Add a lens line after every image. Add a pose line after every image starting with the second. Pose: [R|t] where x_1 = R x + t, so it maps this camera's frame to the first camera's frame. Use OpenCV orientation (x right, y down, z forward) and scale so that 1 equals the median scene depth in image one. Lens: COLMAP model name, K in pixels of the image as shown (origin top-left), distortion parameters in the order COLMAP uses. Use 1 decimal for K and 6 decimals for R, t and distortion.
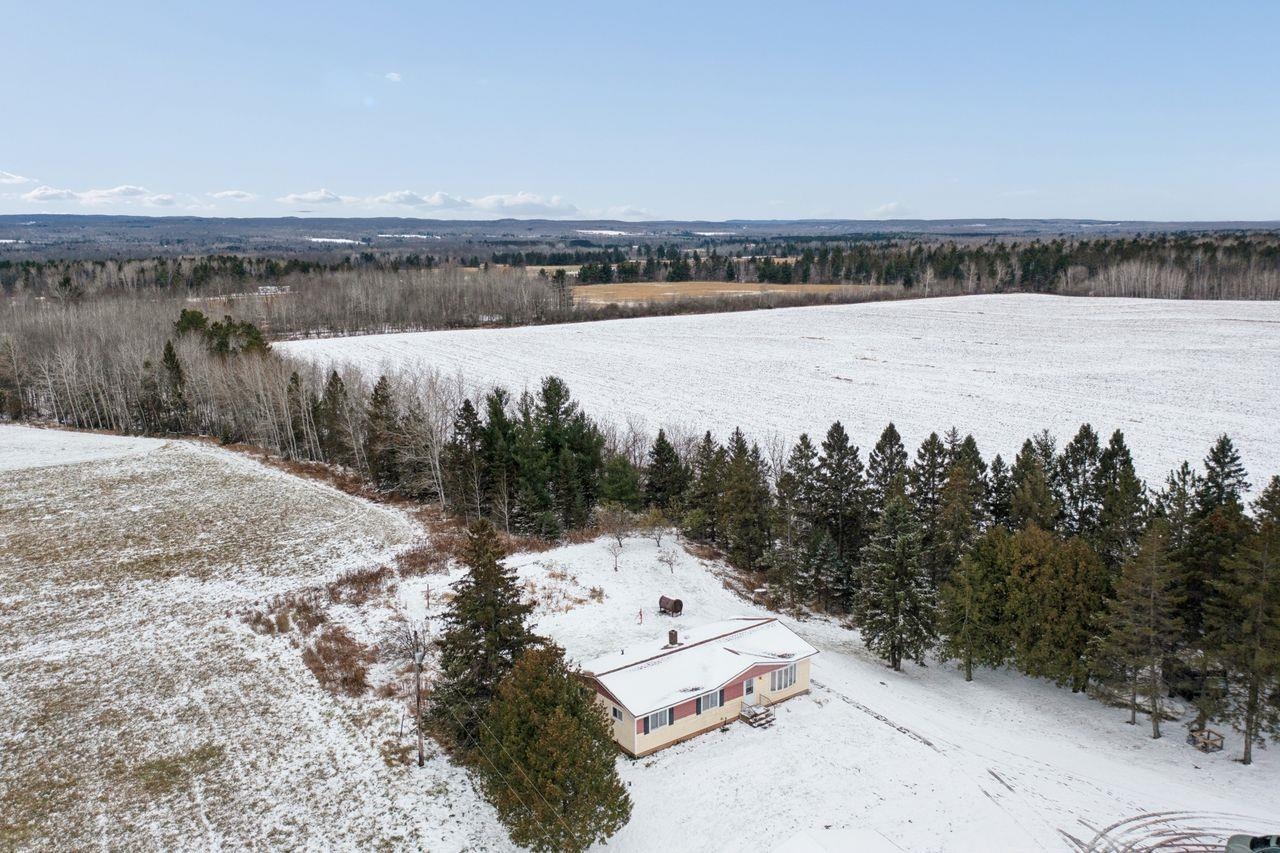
lens RADIAL K [[975.3, 0, 640.0], [0, 975.3, 426.5], [0, 0, 1]] dist [-0.010120, -0.003436]
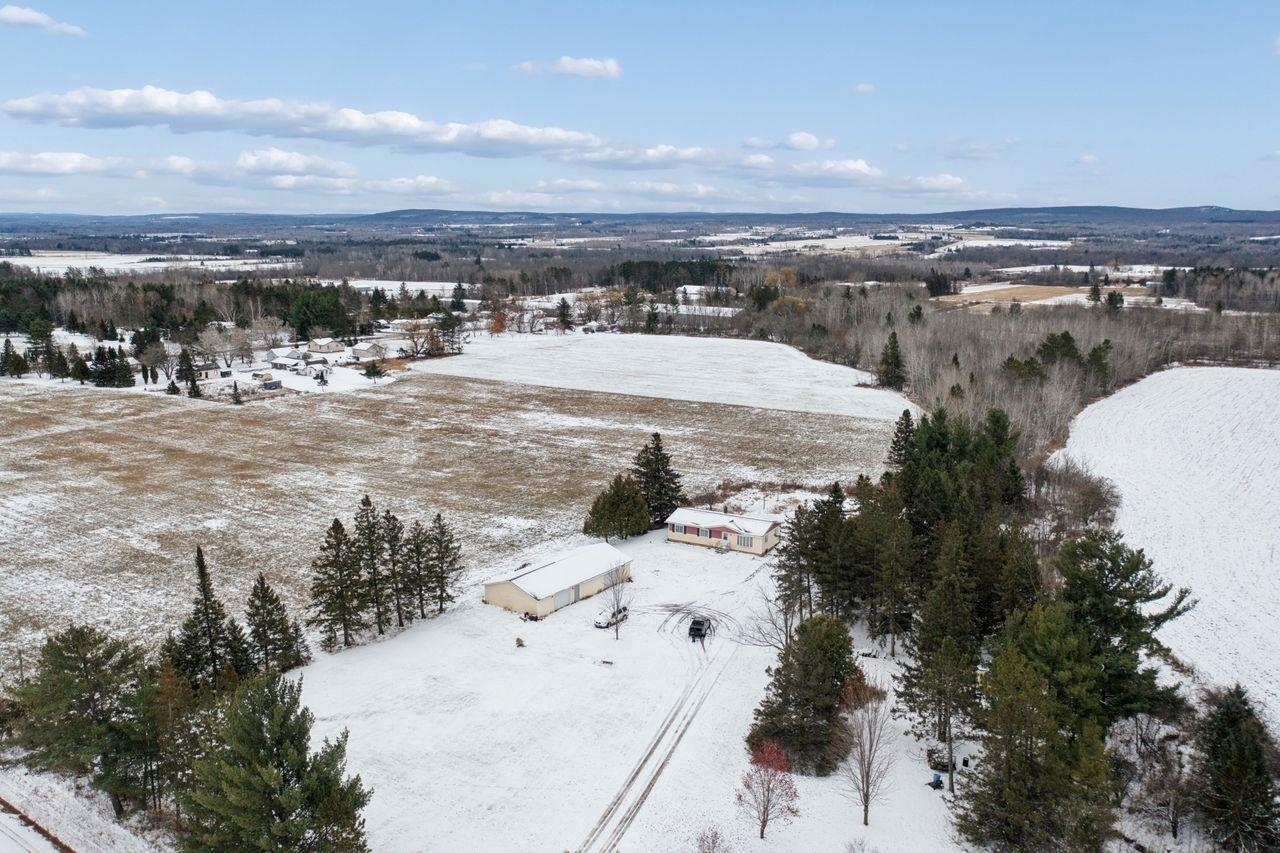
lens RADIAL K [[1037.5, 0, 640.0], [0, 1037.5, 426.5], [0, 0, 1]] dist [-0.006976, 0.001376]
pose [[0.388446, 0.175953, -0.904517, 0.214129], [-0.180420, 0.977124, 0.112596, -0.019424], [0.903636, 0.119456, 0.411305, -0.012483]]
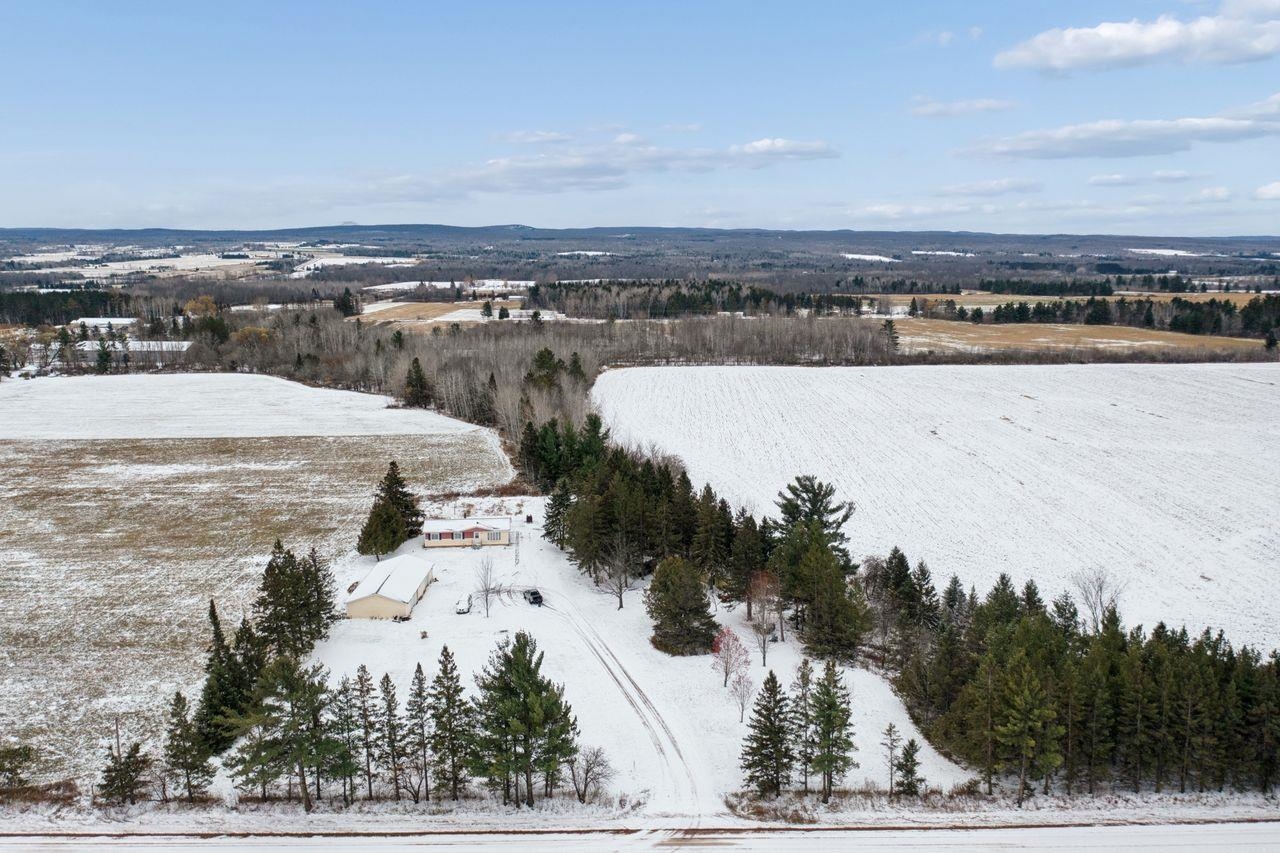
lens RADIAL K [[1037.5, 0, 640.0], [0, 1037.5, 426.5], [0, 0, 1]] dist [-0.006976, 0.001376]
pose [[0.852468, 0.092827, -0.514471, 0.200274], [-0.102398, 0.994695, 0.009803, -0.010171], [0.512652, 0.044324, 0.857452, -0.125291]]
